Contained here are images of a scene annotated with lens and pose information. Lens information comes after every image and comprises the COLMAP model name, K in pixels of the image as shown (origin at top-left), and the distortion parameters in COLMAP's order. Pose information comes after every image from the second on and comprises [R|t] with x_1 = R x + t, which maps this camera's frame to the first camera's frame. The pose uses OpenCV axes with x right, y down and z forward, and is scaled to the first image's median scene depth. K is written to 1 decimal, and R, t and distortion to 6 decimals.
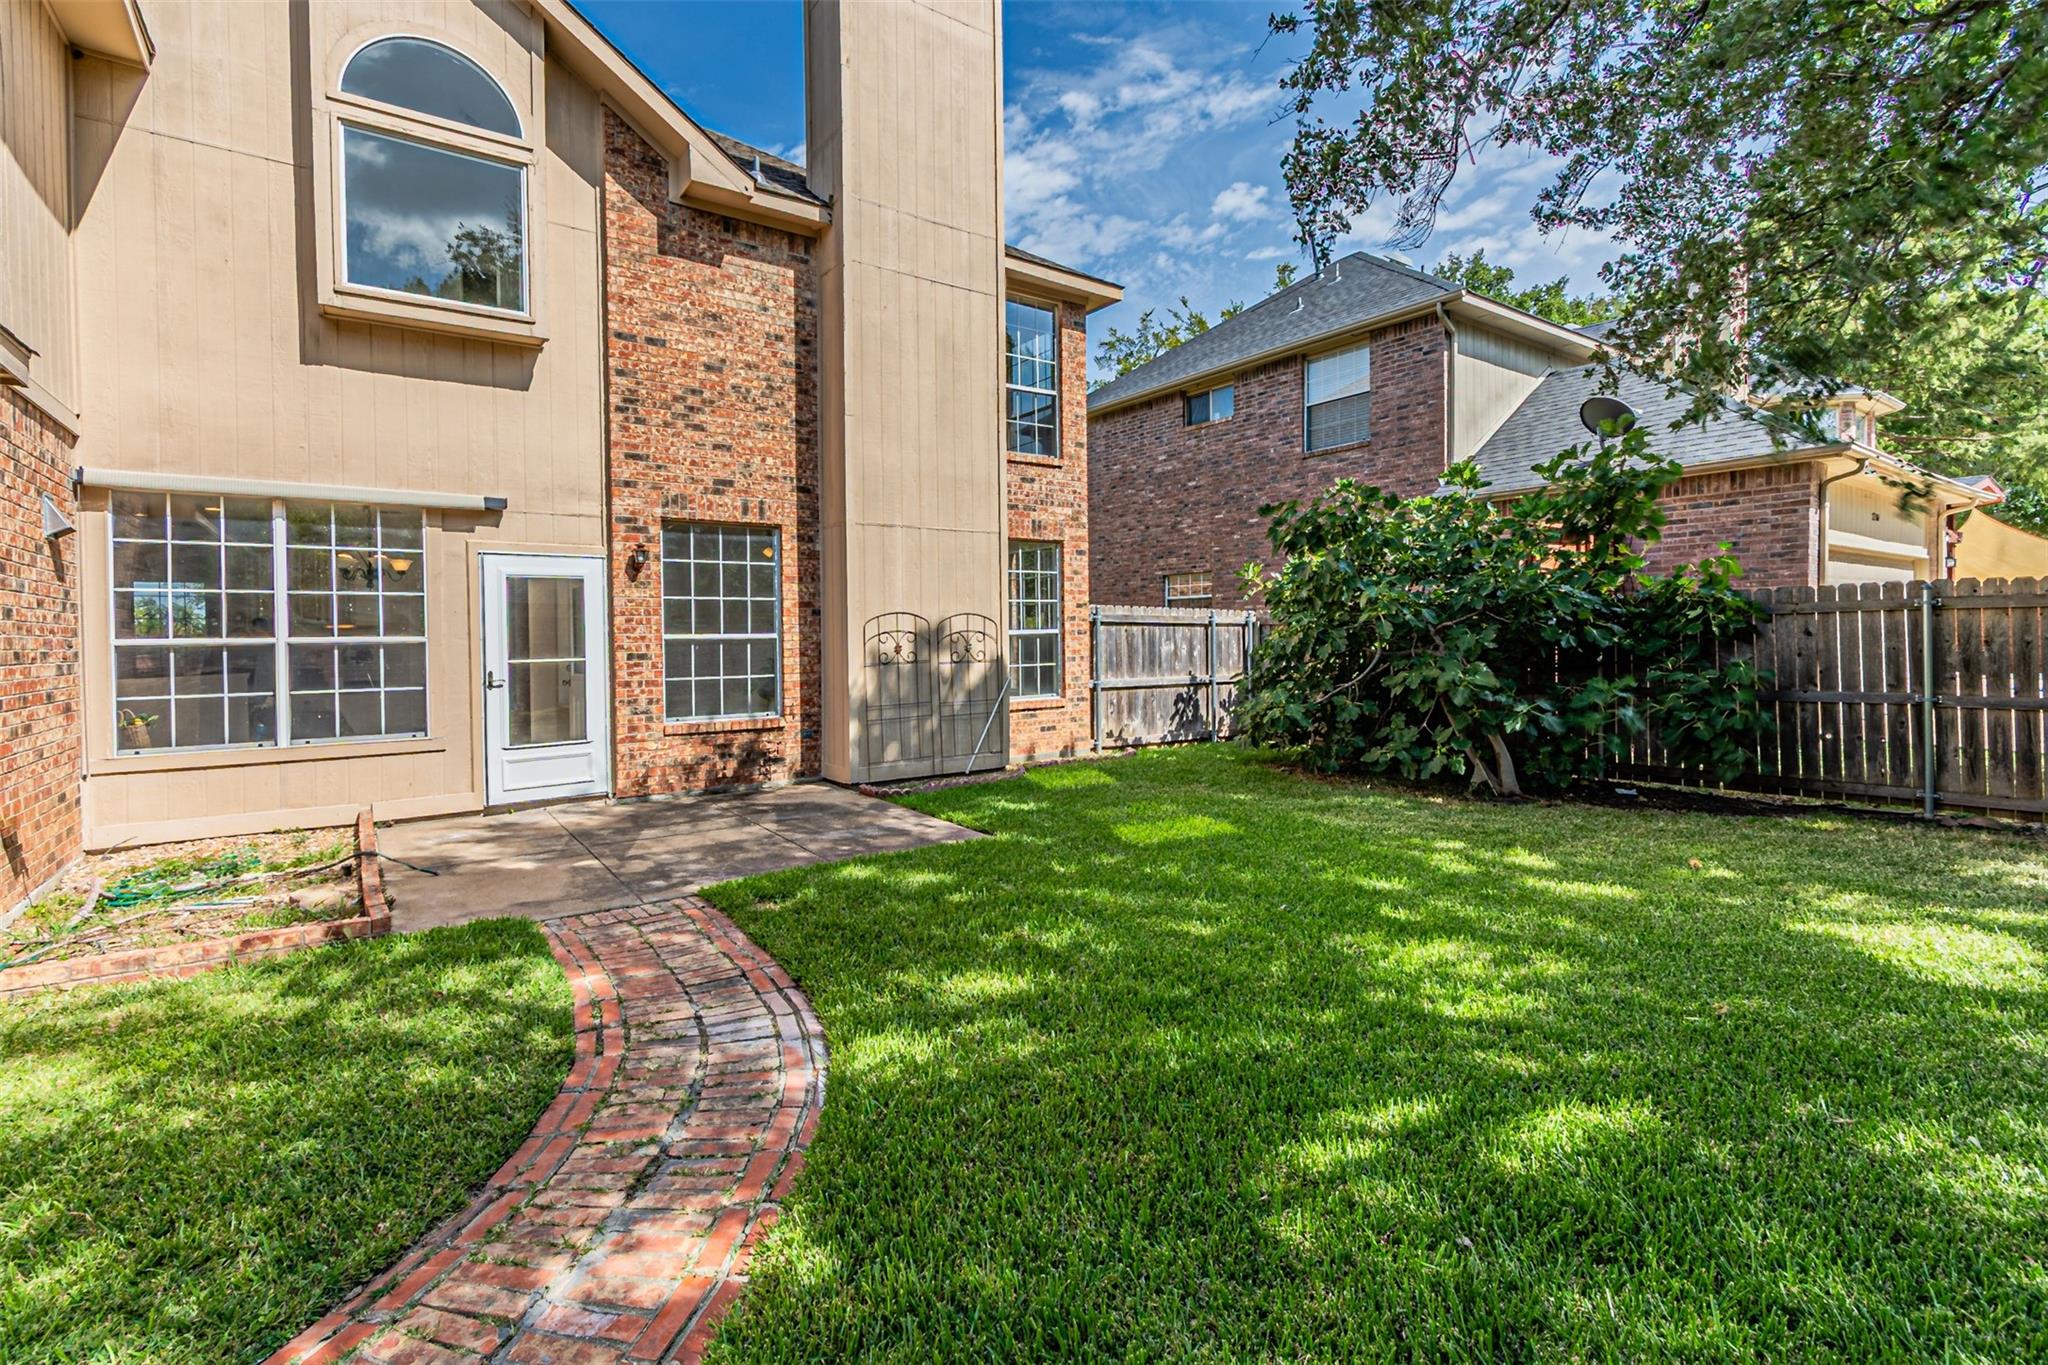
lens RADIAL K [[903.8, 0, 996.6], [0, 903.8, 645.2], [0, 0, 1]] dist [0.005752, 0.000483]
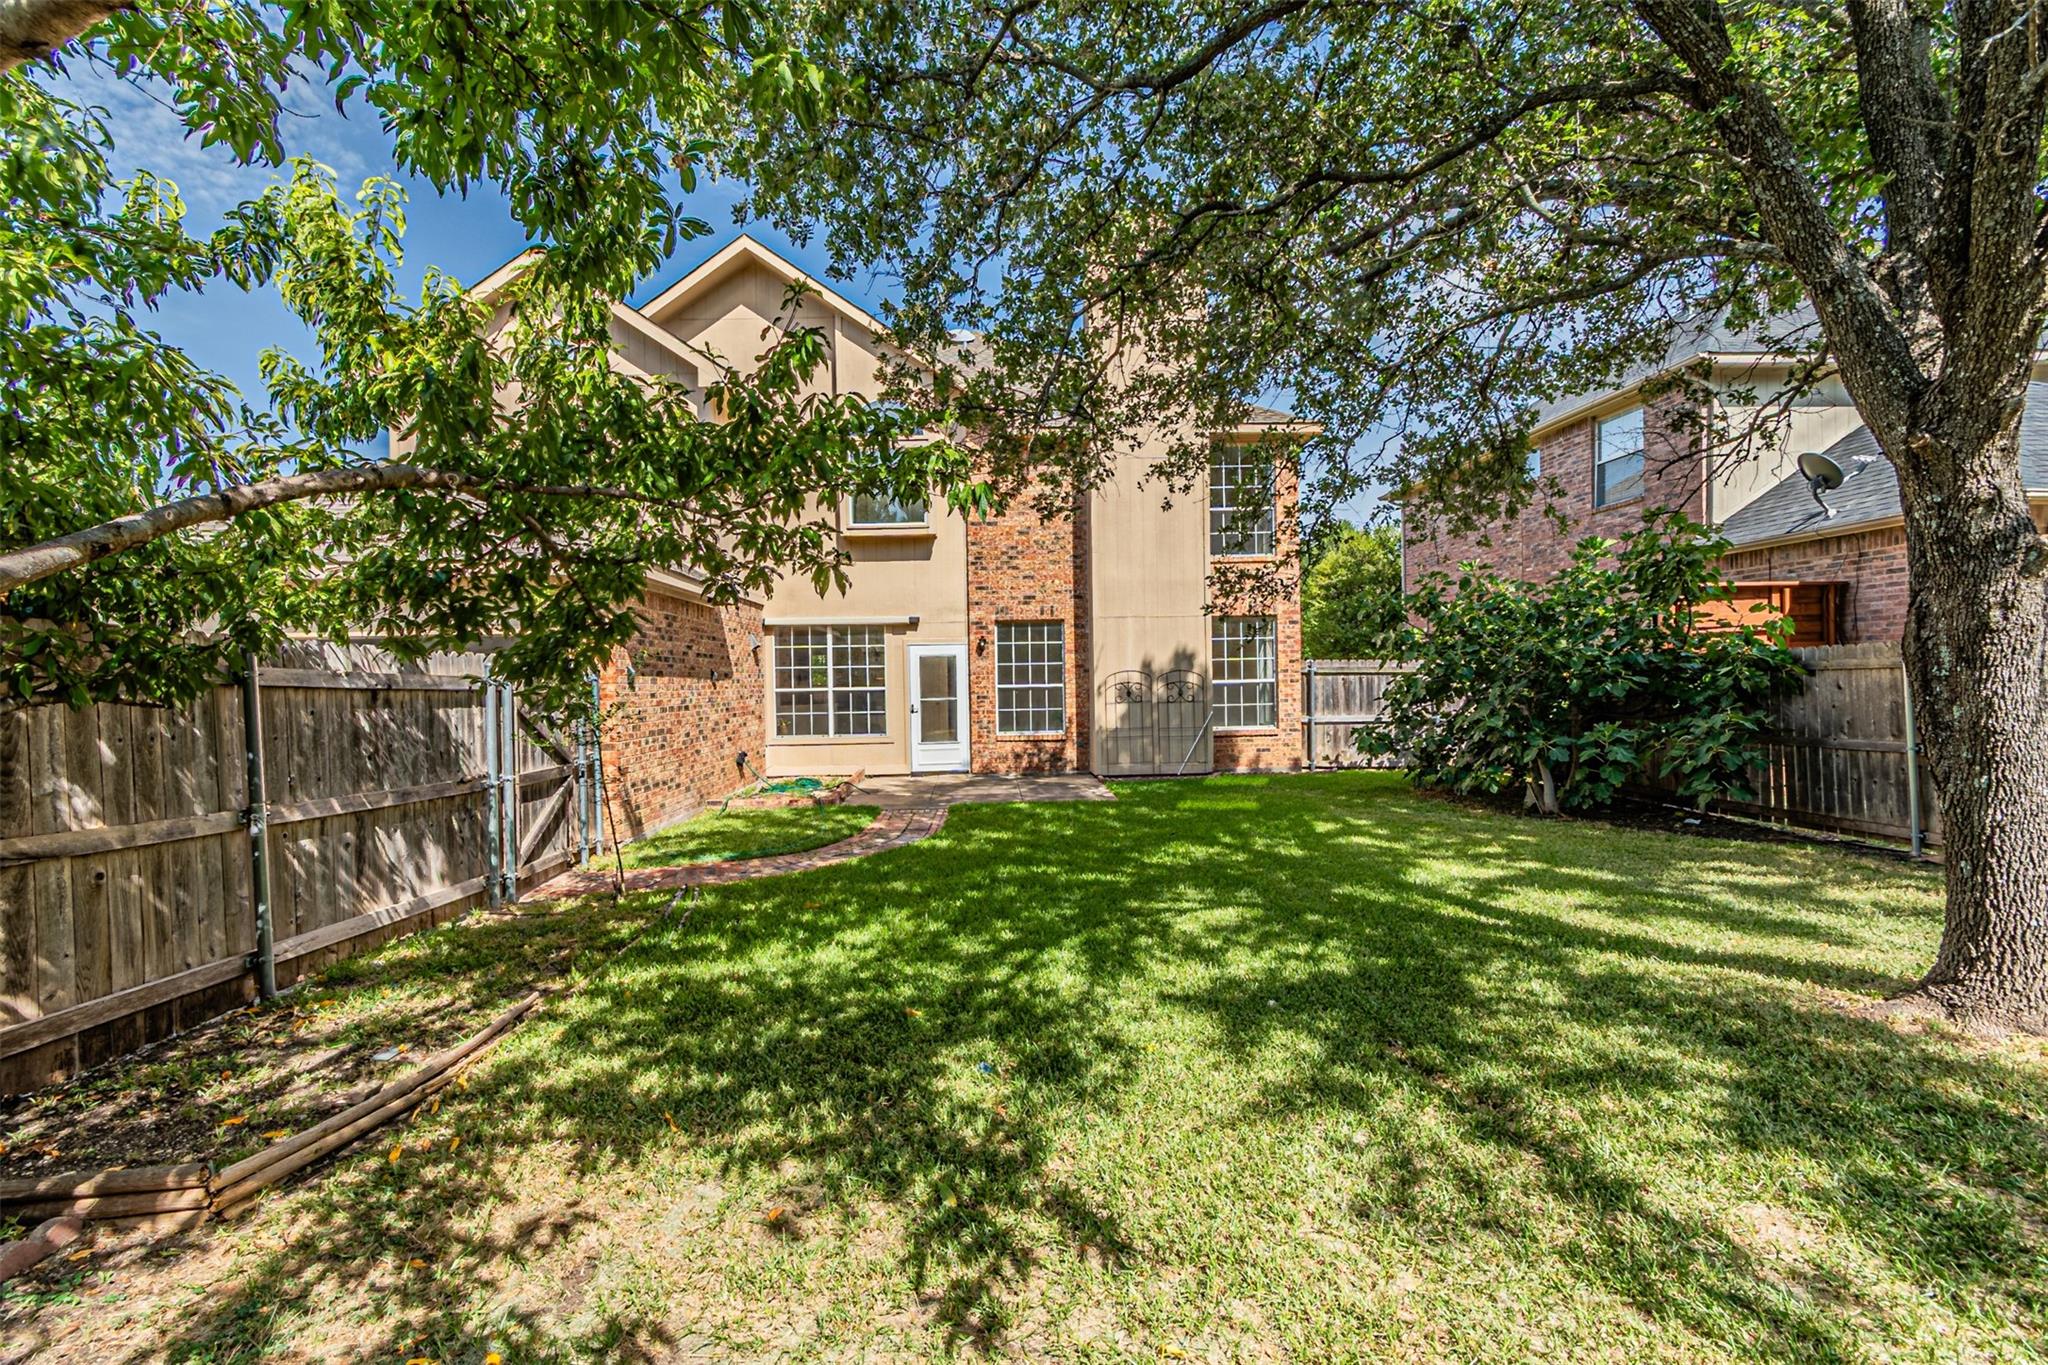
lens RADIAL K [[903.8, 0, 1025.6], [0, 903.8, 688.3], [0, 0, 1]] dist [0.005752, 0.000483]
pose [[0.839155, 0.004930, -0.543870, 0.649955], [0.001677, 0.999931, 0.011651, -0.025980], [0.543890, -0.010689, 0.839089, -0.472552]]
